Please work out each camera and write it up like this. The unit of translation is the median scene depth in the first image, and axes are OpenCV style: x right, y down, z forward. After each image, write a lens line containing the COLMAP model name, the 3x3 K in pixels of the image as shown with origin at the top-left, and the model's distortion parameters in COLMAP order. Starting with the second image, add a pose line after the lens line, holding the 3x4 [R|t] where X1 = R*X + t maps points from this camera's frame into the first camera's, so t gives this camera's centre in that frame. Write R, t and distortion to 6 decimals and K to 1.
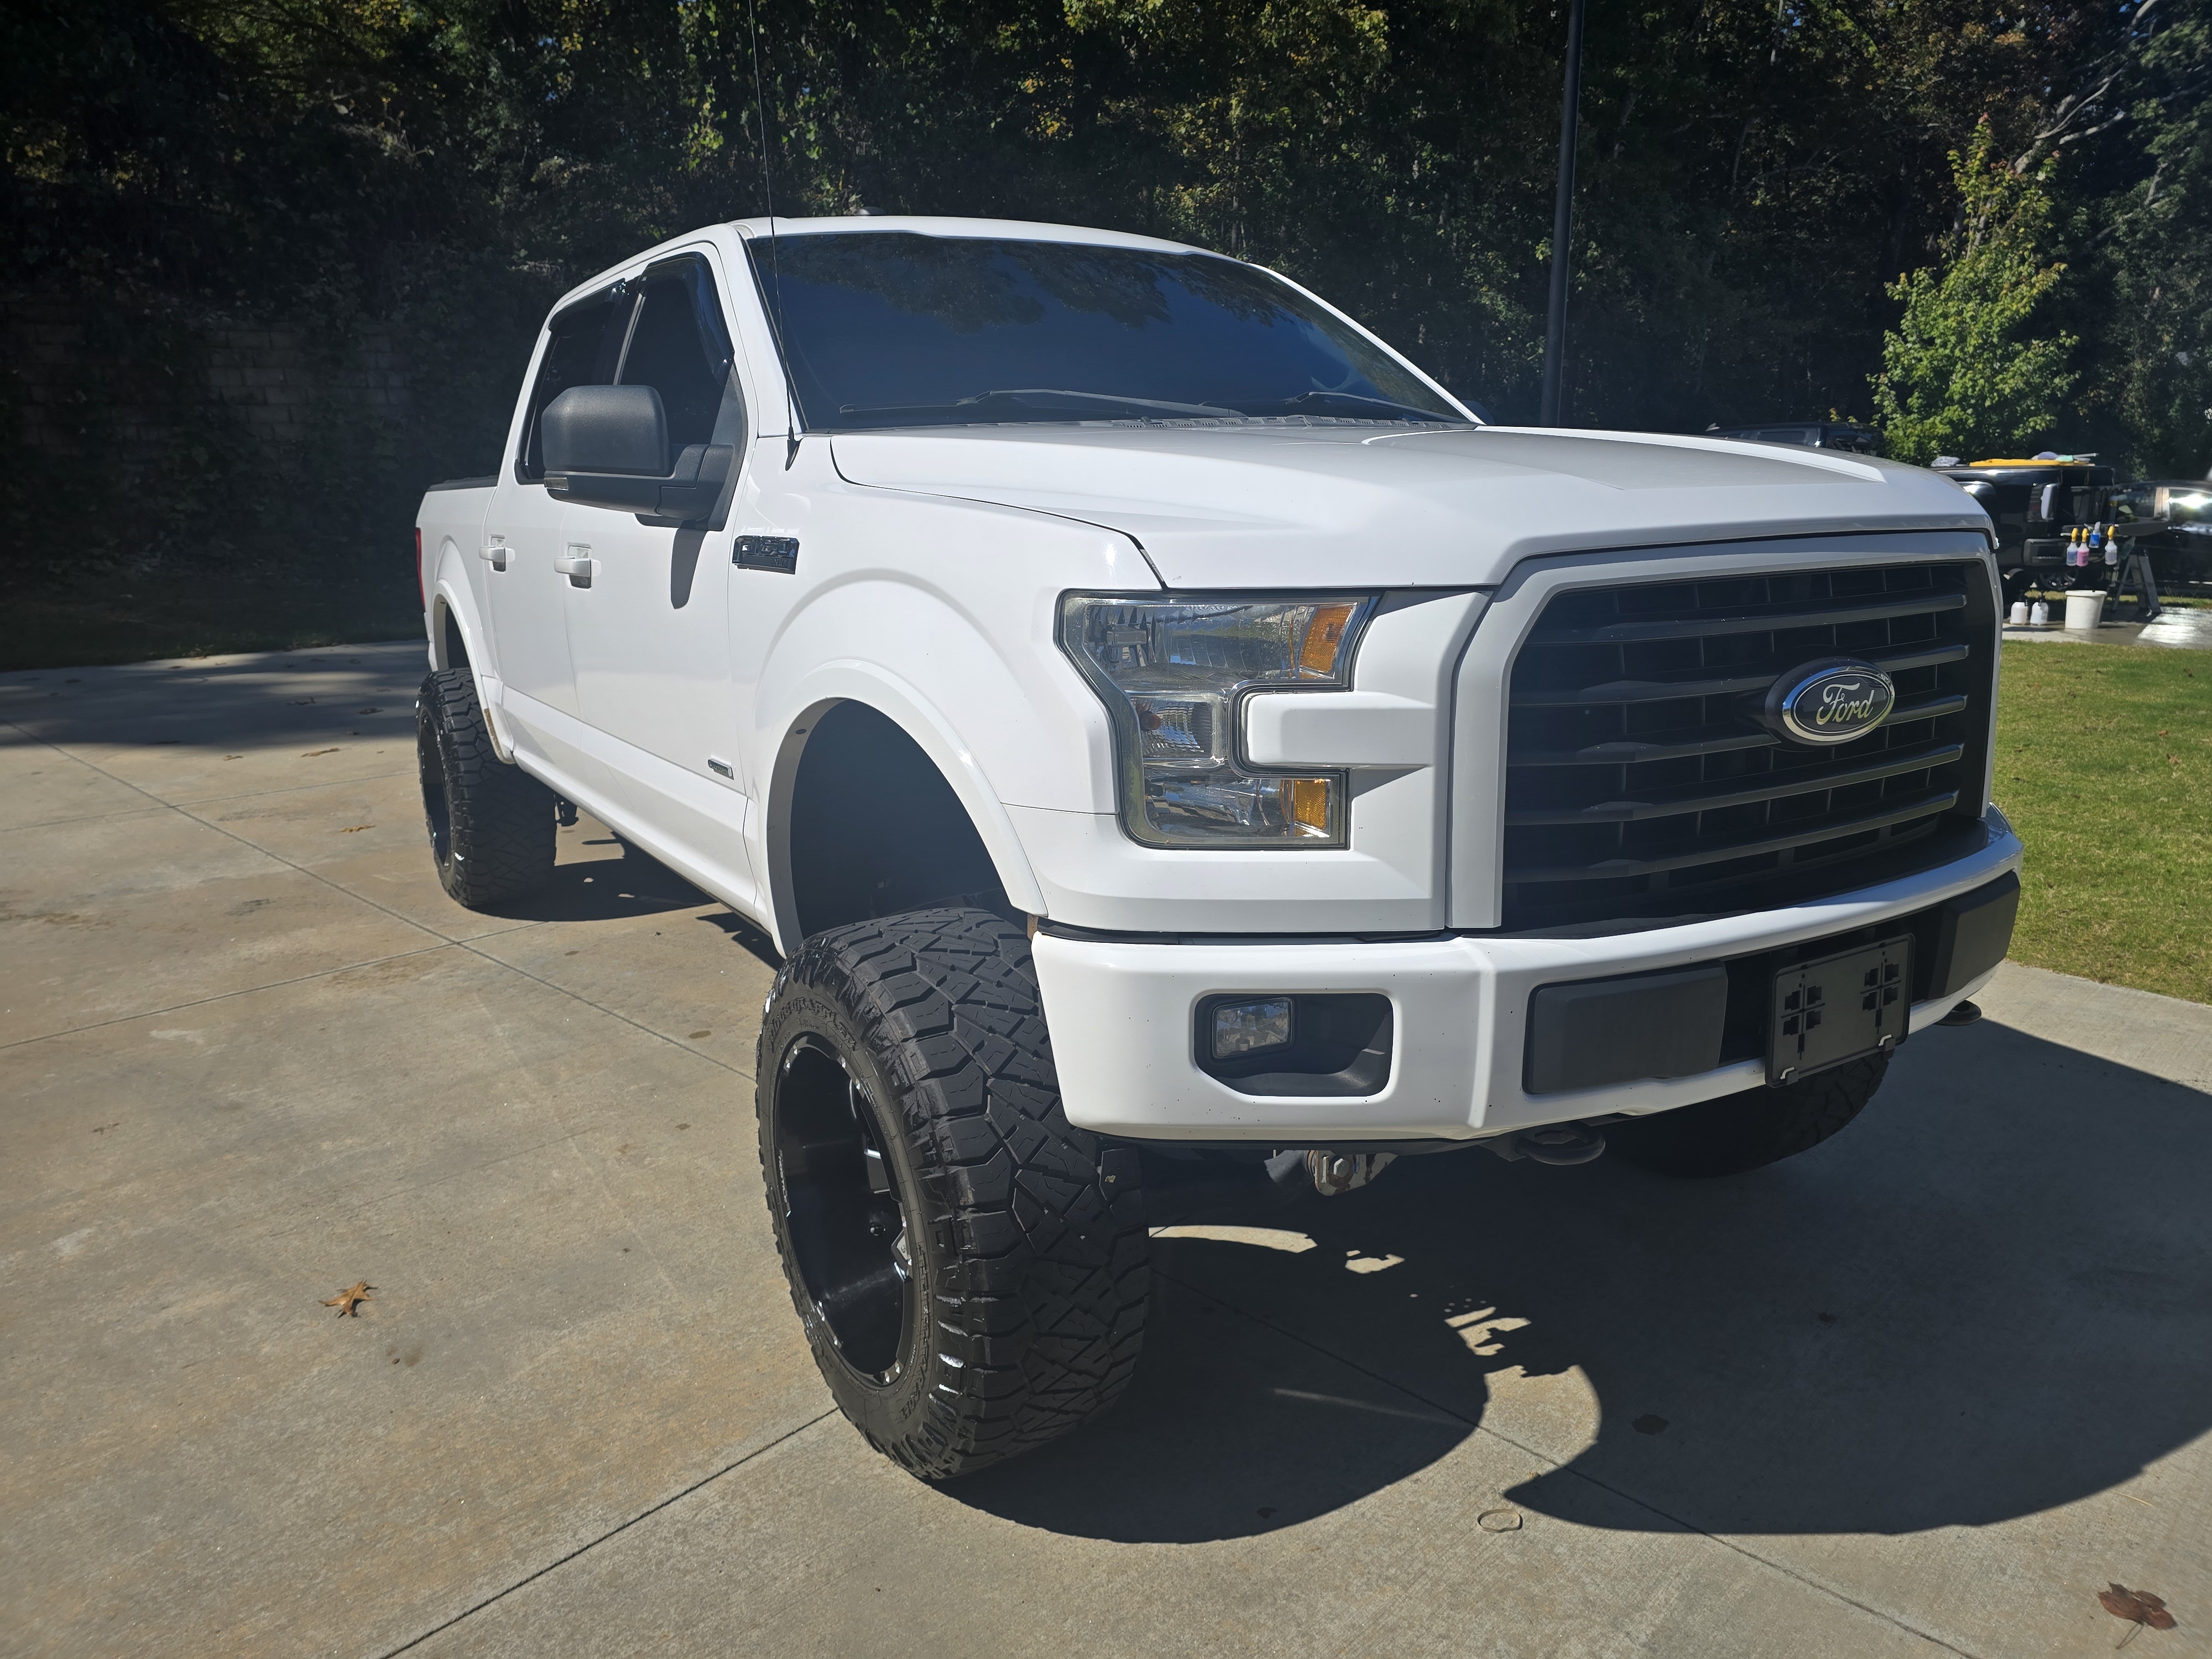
lens RADIAL K [[1520.9, 0, 1106.0], [0, 1520.9, 829.5], [0, 0, 1]] dist [0.050304, -0.050883]
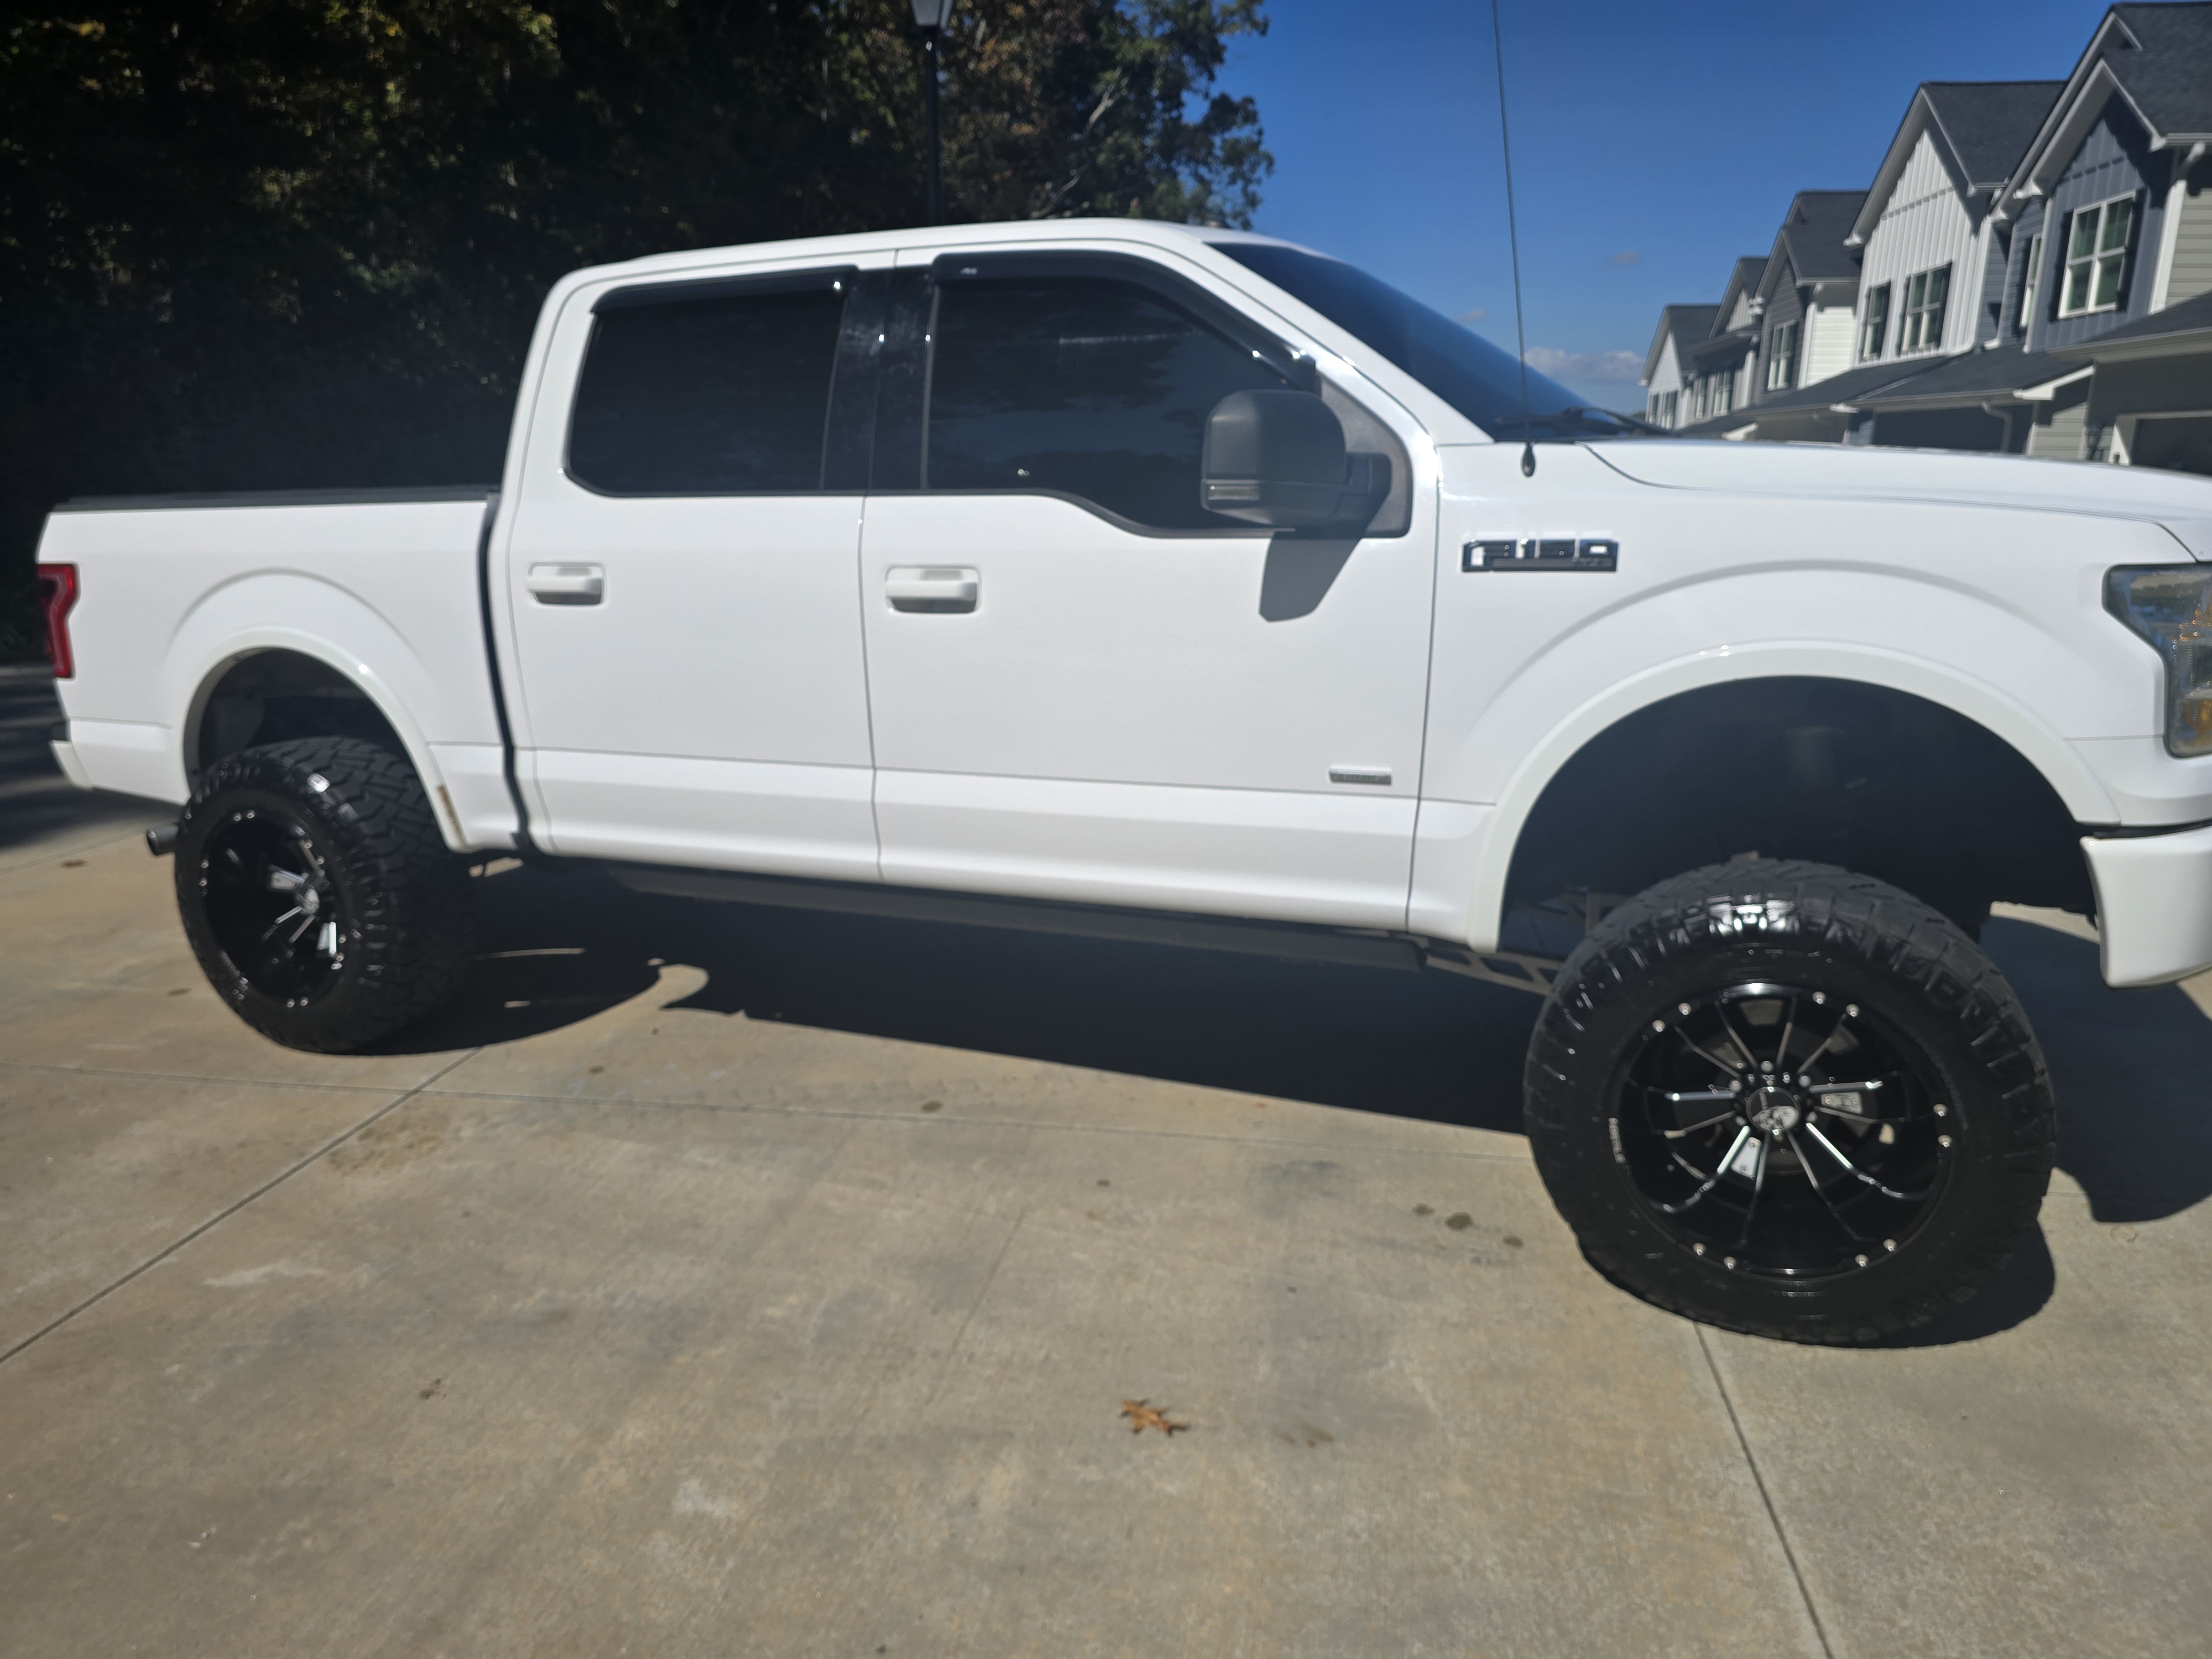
lens RADIAL K [[1513.7, 0, 1106.0], [0, 1513.7, 829.5], [0, 0, 1]] dist [0.059164, -0.066678]
pose [[0.818641, -0.123805, 0.560802, -0.979586], [0.131920, 0.990914, 0.026185, -0.055955], [-0.558949, 0.052544, 0.827536, 0.278239]]
